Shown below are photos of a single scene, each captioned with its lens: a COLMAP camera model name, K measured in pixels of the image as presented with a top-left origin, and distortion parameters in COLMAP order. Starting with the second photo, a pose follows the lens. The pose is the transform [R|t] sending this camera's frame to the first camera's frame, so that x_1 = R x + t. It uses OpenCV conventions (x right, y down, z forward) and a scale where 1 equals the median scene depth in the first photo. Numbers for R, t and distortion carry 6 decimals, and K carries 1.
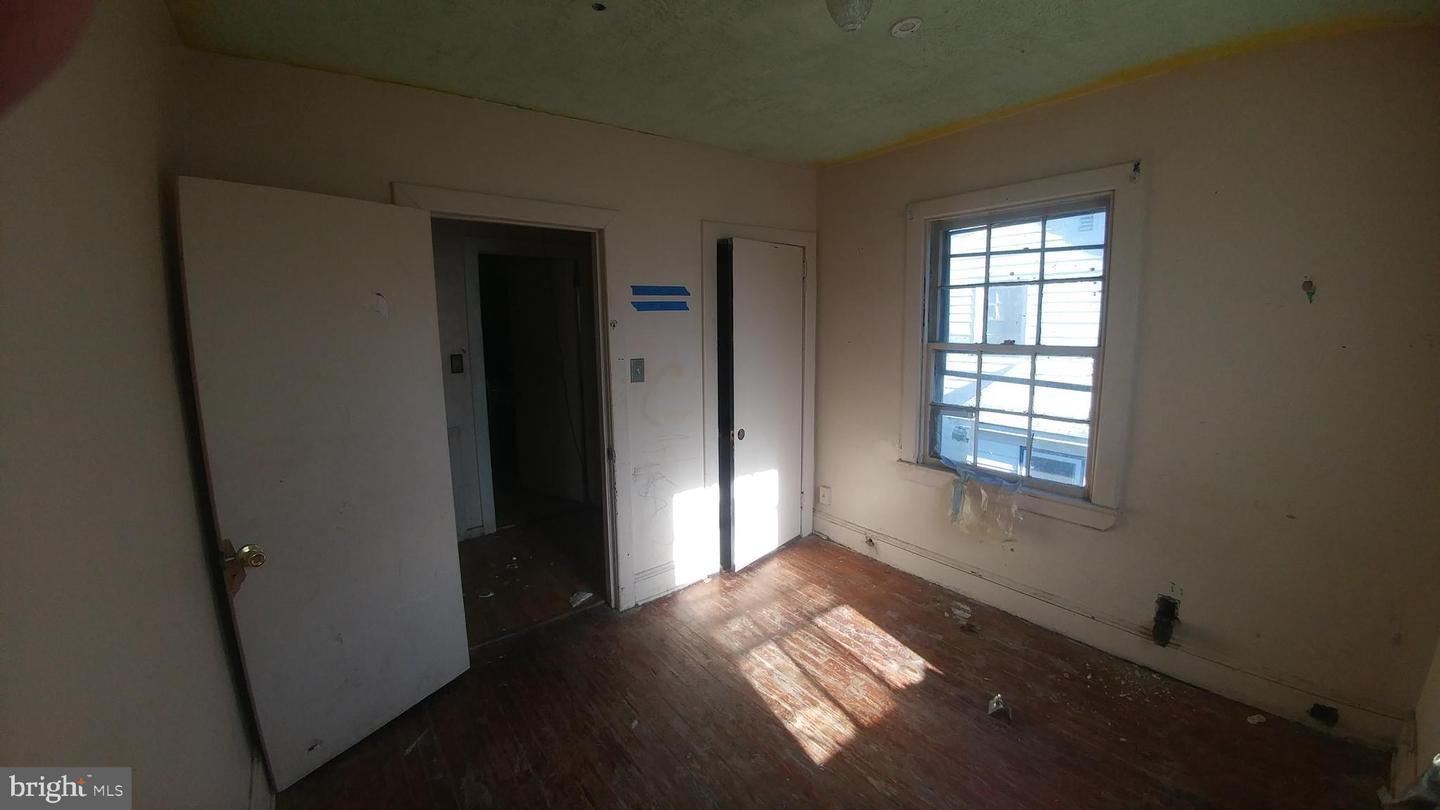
lens RADIAL K [[512.3, 0, 723.4], [0, 512.3, 381.8], [0, 0, 1]] dist [-0.035586, -0.009343]
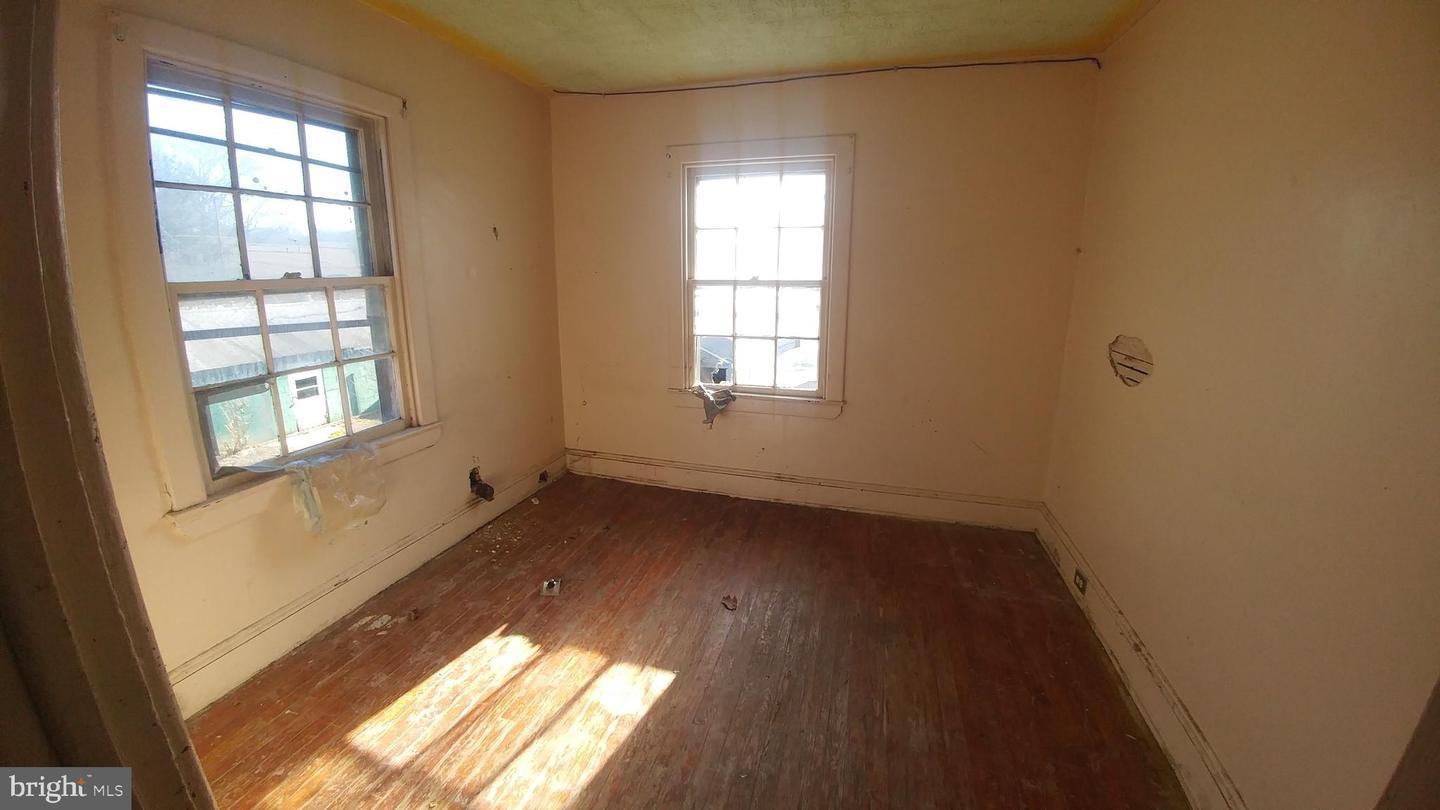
lens RADIAL K [[512.3, 0, 723.4], [0, 512.3, 381.8], [0, 0, 1]] dist [-0.035586, -0.009343]
pose [[-0.582846, -0.159339, 0.796807, -0.456896], [0.100219, 0.959003, 0.265082, -0.063525], [-0.806379, 0.234357, -0.542983, 1.014465]]
